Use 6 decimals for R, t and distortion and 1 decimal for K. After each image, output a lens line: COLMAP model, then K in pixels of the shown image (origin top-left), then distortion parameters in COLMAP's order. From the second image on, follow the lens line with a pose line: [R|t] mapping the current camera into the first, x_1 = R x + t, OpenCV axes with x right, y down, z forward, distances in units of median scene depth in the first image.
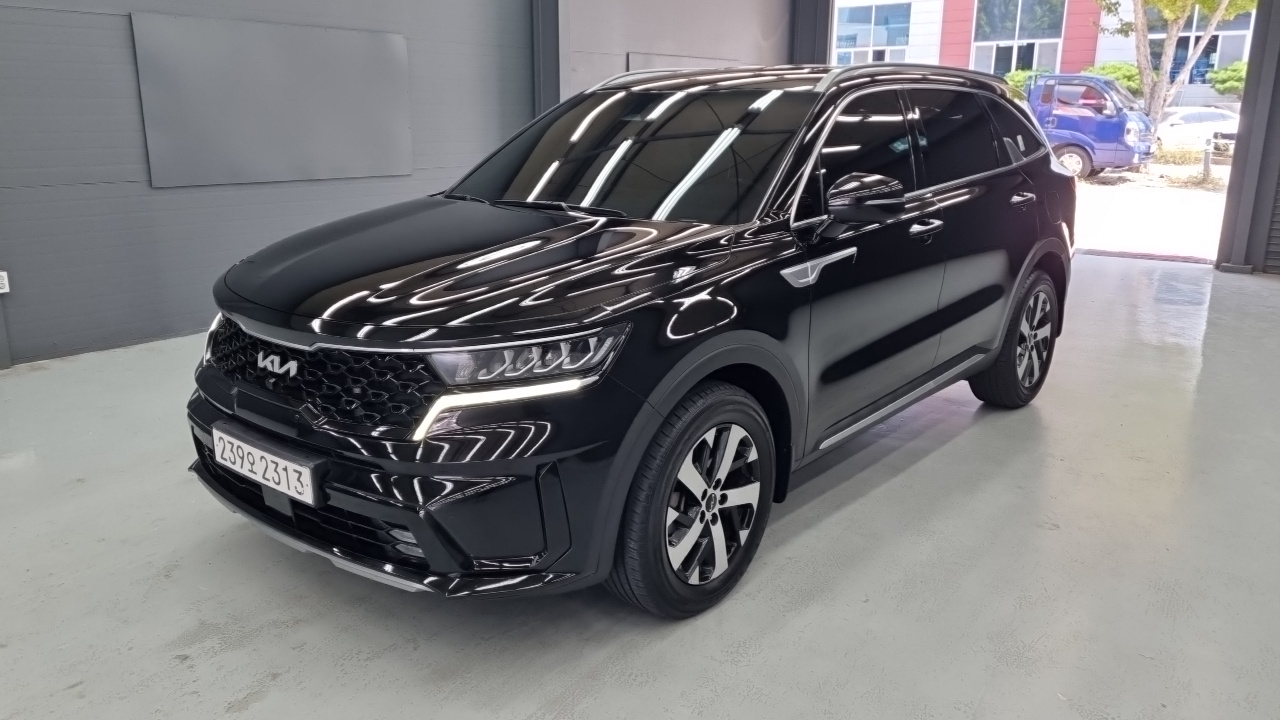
lens RADIAL K [[970.5, 0, 639.8], [0, 970.5, 360.6], [0, 0, 1]] dist [0.040361, -0.034941]
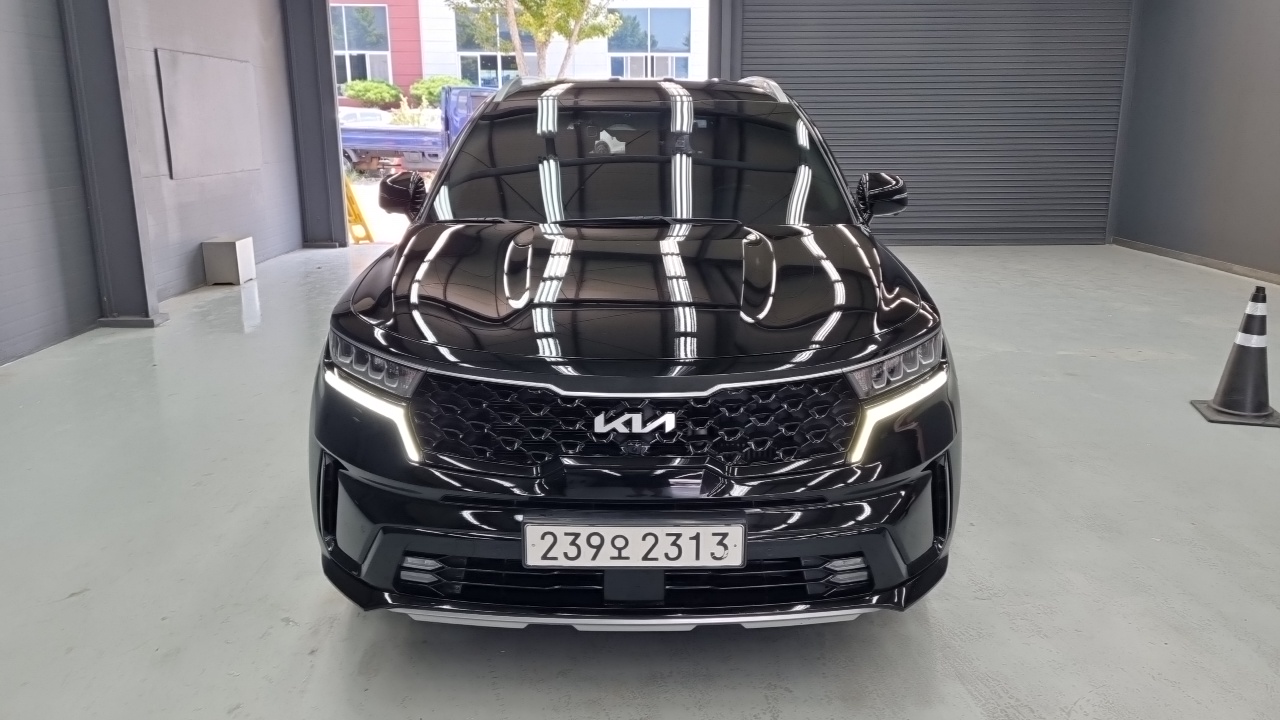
lens RADIAL K [[970.5, 0, 640.9], [0, 970.5, 364.0], [0, 0, 1]] dist [0.040361, -0.034941]
pose [[0.746770, -0.160226, 0.645494, -0.889176], [0.162594, 0.985079, 0.056414, -0.091905], [-0.644902, 0.062825, 0.761679, 0.350179]]
